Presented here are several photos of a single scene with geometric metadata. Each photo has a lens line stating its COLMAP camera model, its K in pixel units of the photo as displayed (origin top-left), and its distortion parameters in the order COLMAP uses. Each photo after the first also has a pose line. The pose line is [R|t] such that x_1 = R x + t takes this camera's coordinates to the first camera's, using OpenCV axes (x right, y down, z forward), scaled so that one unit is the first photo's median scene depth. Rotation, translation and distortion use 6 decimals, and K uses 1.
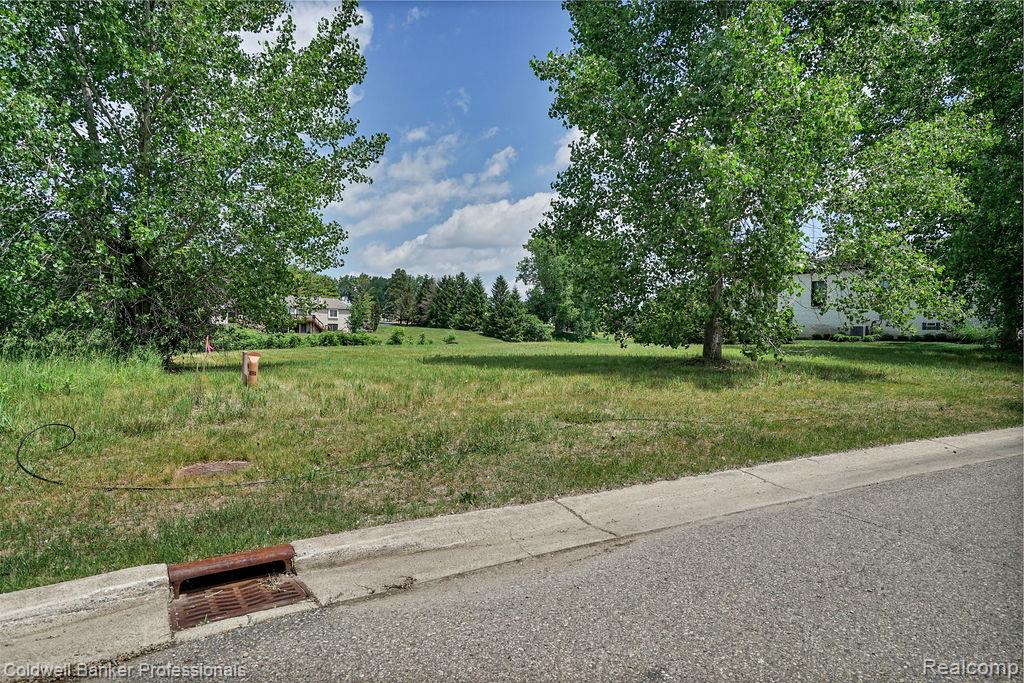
lens RADIAL K [[586.1, 0, 515.4], [0, 586.1, 338.5], [0, 0, 1]] dist [0.014504, 0.000678]
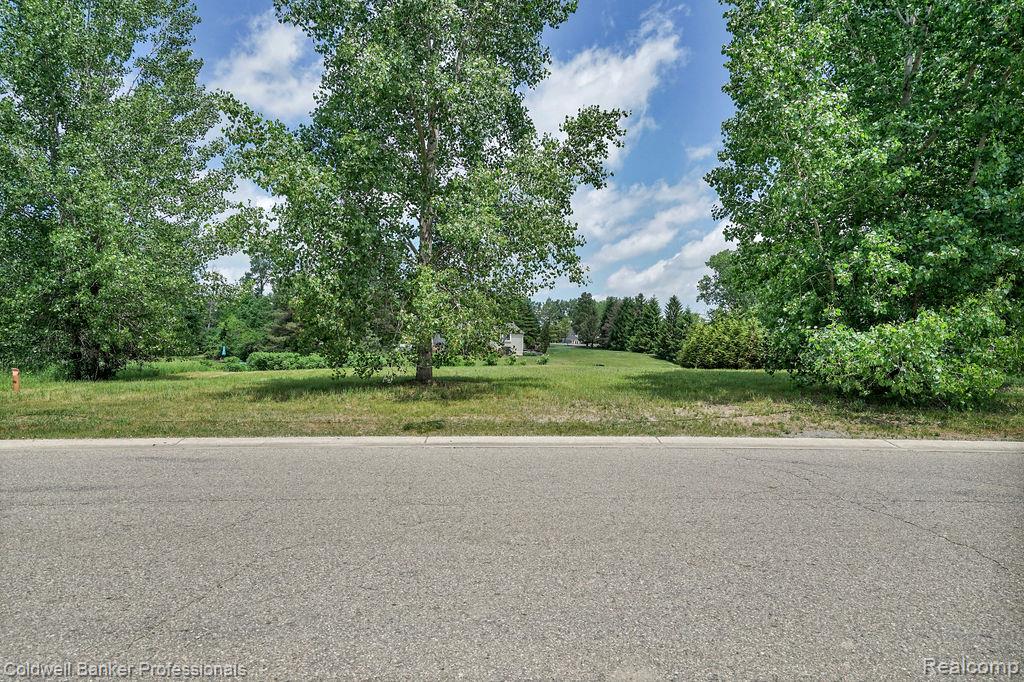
lens RADIAL K [[586.1, 0, 517.8], [0, 586.1, 345.5], [0, 0, 1]] dist [0.014504, 0.000678]
pose [[0.926314, -0.004119, -0.376729, 0.094946], [-0.005319, 0.999698, -0.024009, -0.001578], [0.376714, 0.024243, 0.926012, 0.016728]]
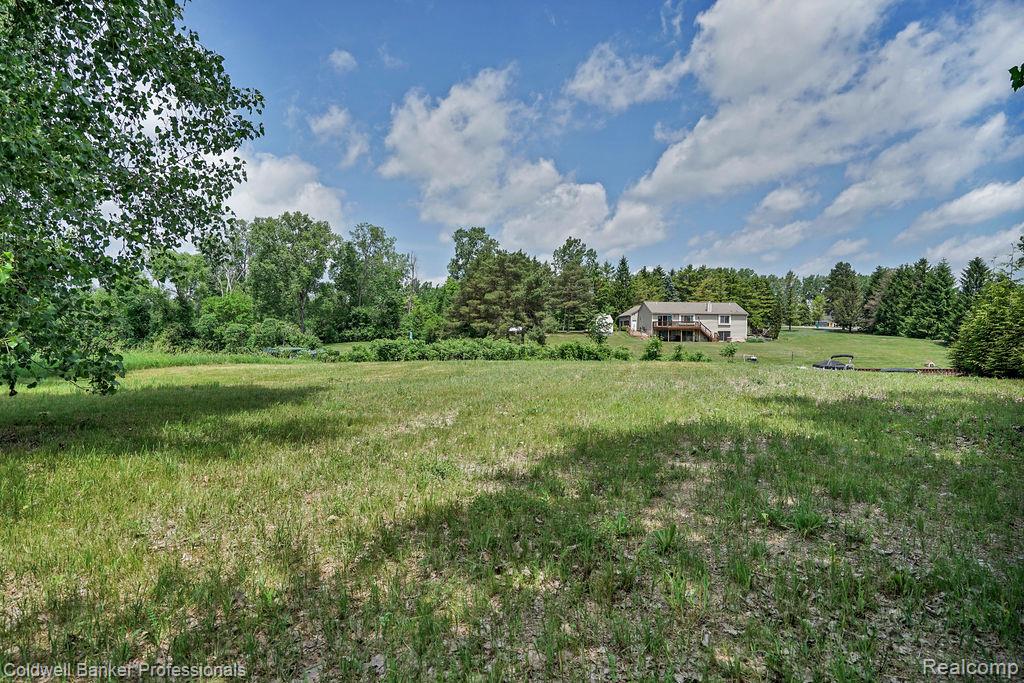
lens RADIAL K [[586.1, 0, 516.3], [0, 586.1, 339.3], [0, 0, 1]] dist [0.014504, 0.000678]
pose [[0.699293, 0.001887, -0.714832, 0.087834], [-0.008826, 0.999943, -0.005994, -0.004164], [0.714780, 0.010501, 0.699270, 0.133359]]
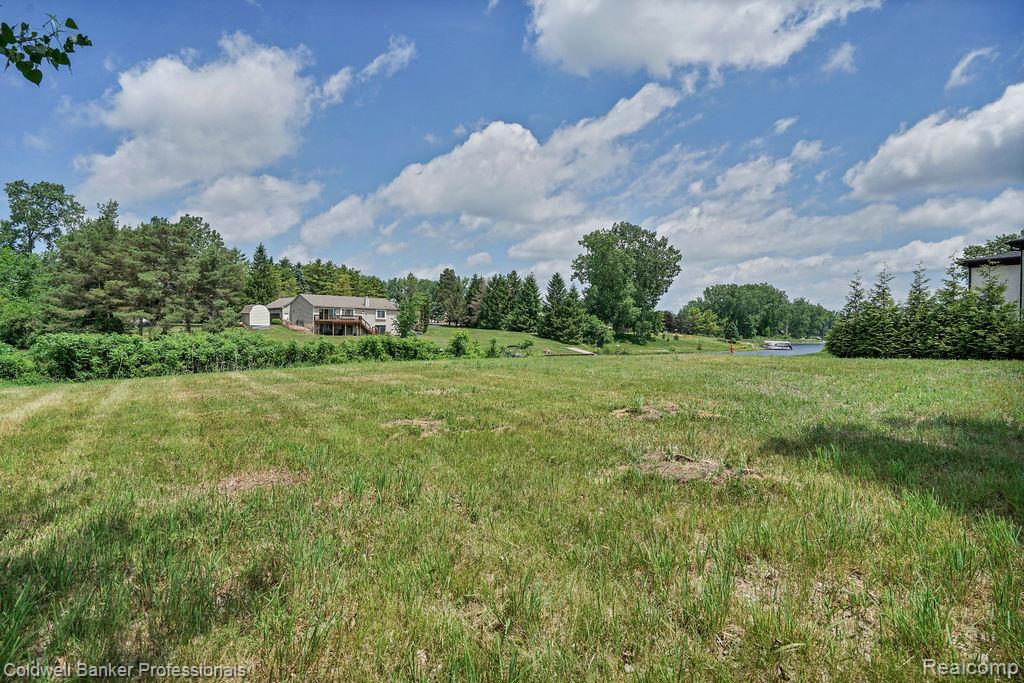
lens RADIAL K [[542.8, 0, 516.5], [0, 542.8, 332.9], [0, 0, 1]] dist [0.017320, 0.000417]
pose [[0.998180, -0.002254, -0.060256, -0.036273], [0.001683, 0.999953, -0.009523, -0.003796], [0.060274, 0.009404, 0.998138, 0.127305]]
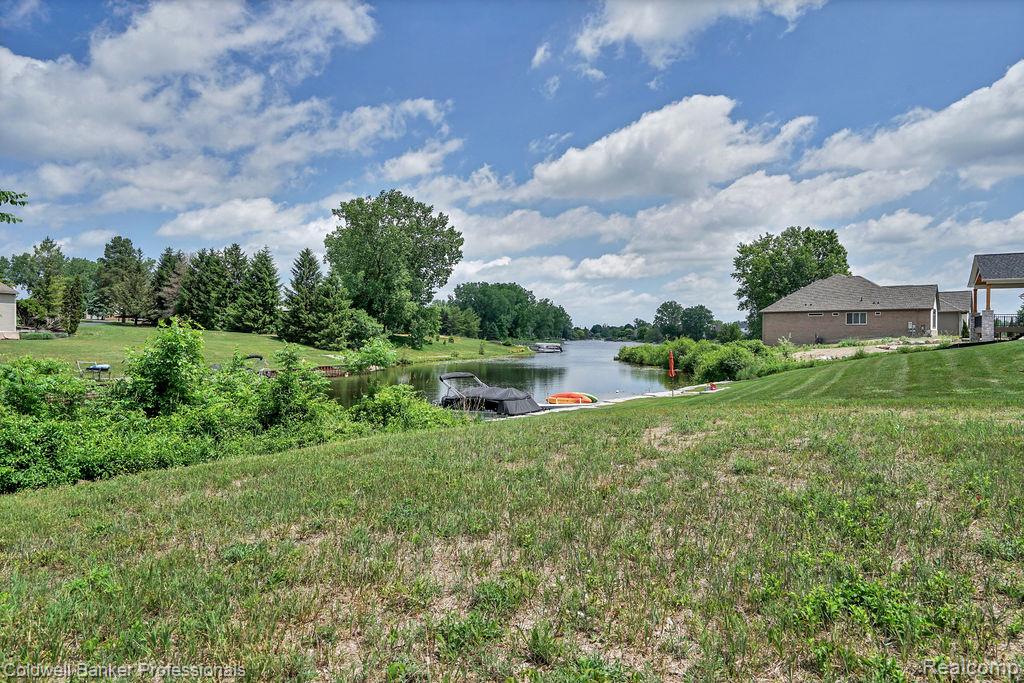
lens RADIAL K [[586.1, 0, 513.5], [0, 586.1, 341.5], [0, 0, 1]] dist [0.014504, 0.000678]
pose [[0.920530, -0.009034, 0.390567, -0.067264], [0.007757, 0.999958, 0.004849, -0.005268], [-0.390594, -0.001434, 0.920562, 0.292004]]
